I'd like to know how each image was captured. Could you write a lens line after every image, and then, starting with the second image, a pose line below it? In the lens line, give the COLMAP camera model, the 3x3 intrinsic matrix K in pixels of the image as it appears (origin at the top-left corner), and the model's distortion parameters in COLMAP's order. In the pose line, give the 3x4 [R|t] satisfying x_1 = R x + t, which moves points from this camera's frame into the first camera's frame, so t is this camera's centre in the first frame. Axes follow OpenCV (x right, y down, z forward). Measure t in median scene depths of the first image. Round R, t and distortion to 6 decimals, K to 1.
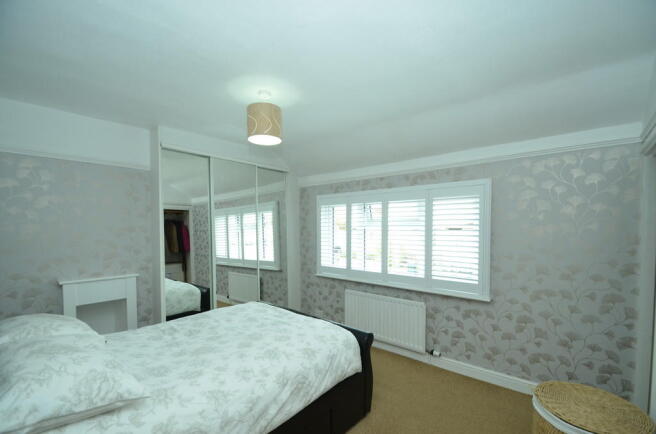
lens RADIAL K [[288.6, 0, 333.8], [0, 288.6, 235.0], [0, 0, 1]] dist [0.001433, 0.000087]
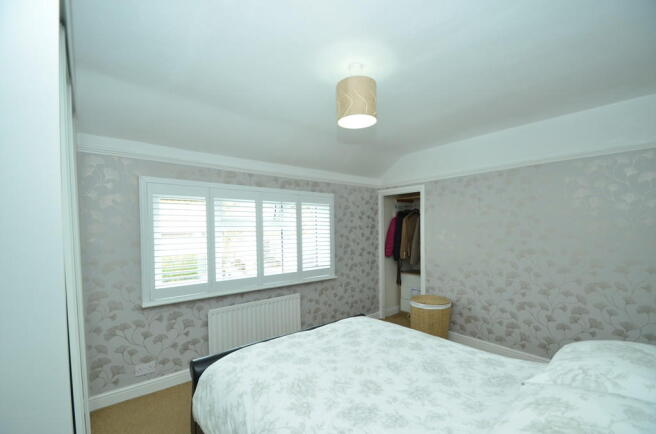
lens RADIAL K [[288.6, 0, 333.8], [0, 288.6, 235.0], [0, 0, 1]] dist [0.001433, 0.000087]
pose [[0.155178, -0.023935, 0.987596, -0.759503], [0.034268, 0.999235, 0.018833, -0.013052], [-0.987292, 0.030920, 0.155880, 0.647642]]
